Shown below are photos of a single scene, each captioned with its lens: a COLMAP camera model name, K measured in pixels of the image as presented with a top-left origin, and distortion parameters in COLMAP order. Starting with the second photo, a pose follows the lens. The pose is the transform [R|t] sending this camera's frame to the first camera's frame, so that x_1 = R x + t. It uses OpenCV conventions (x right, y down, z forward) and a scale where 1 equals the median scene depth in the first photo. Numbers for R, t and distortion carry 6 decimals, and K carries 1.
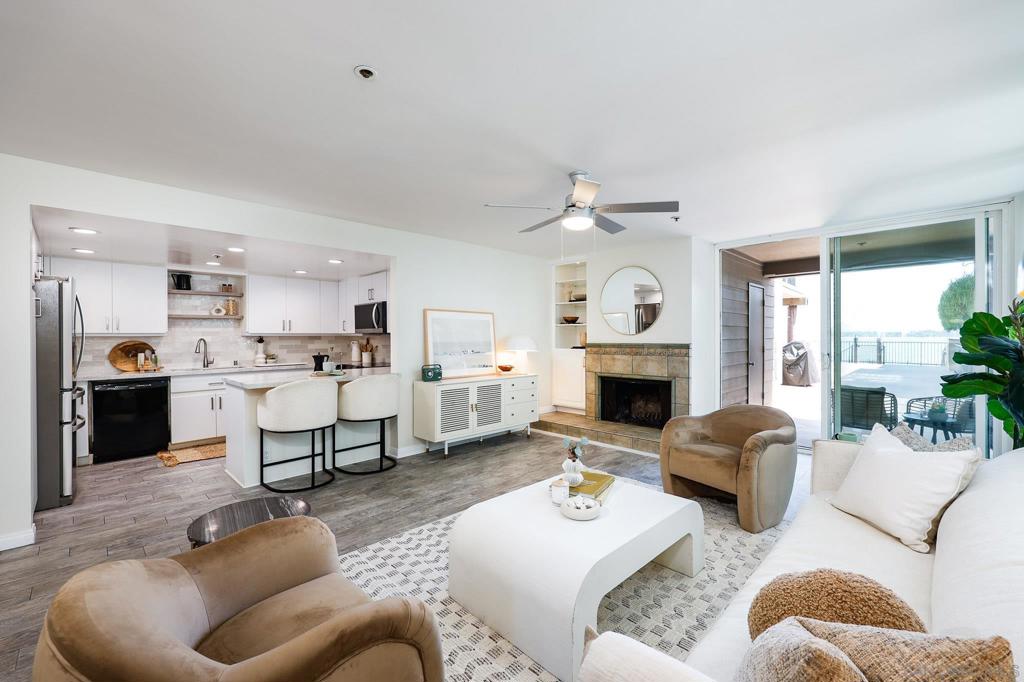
lens RADIAL K [[422.9, 0, 511.0], [0, 422.9, 335.7], [0, 0, 1]] dist [0.001695, -0.000220]
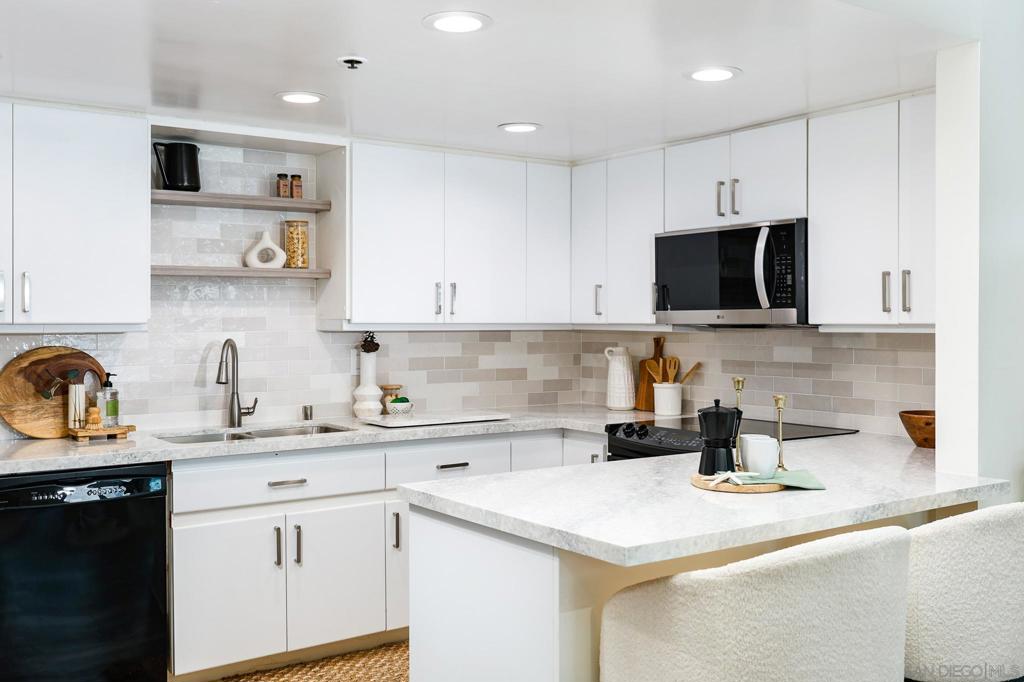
lens RADIAL K [[988.3, 0, 522.1], [0, 988.3, 320.0], [0, 0, 1]] dist [-0.005838, 0.000000]
pose [[0.985945, 0.004021, -0.167020, -0.406856], [-0.004224, 0.999991, -0.000856, -0.008911], [0.167015, 0.001549, 0.985953, 0.305553]]
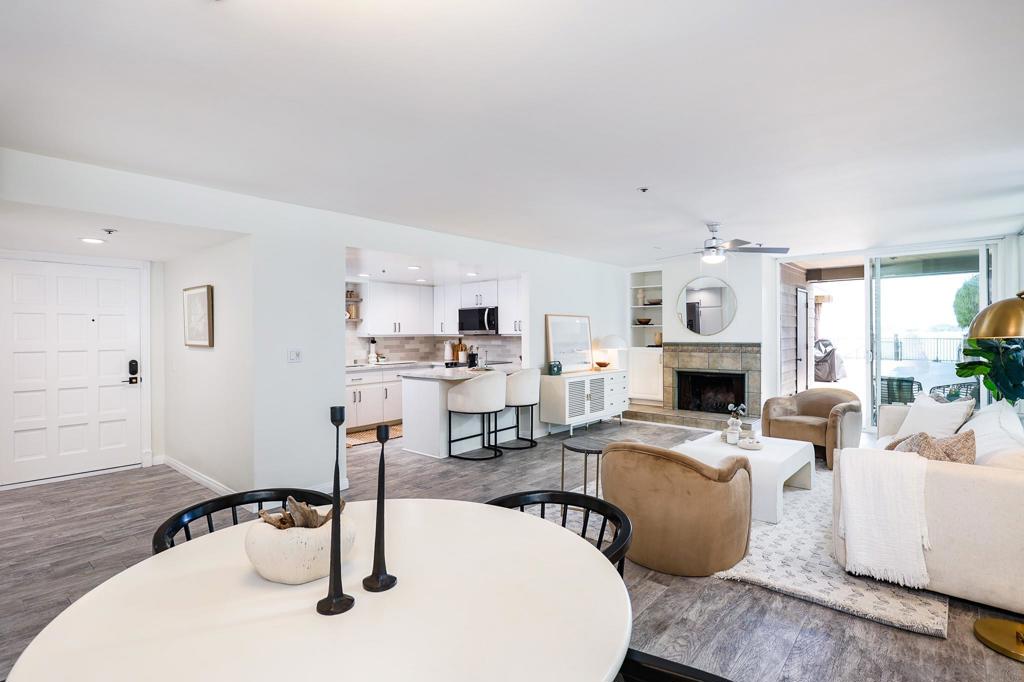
lens RADIAL K [[498.8, 0, 511.3], [0, 498.8, 330.7], [0, 0, 1]] dist [0.001478, -0.000484]
pose [[0.997879, -0.002988, 0.065031, -0.374498], [0.003110, 0.999994, -0.001770, -0.014581], [-0.065025, 0.001968, 0.997882, -0.369793]]
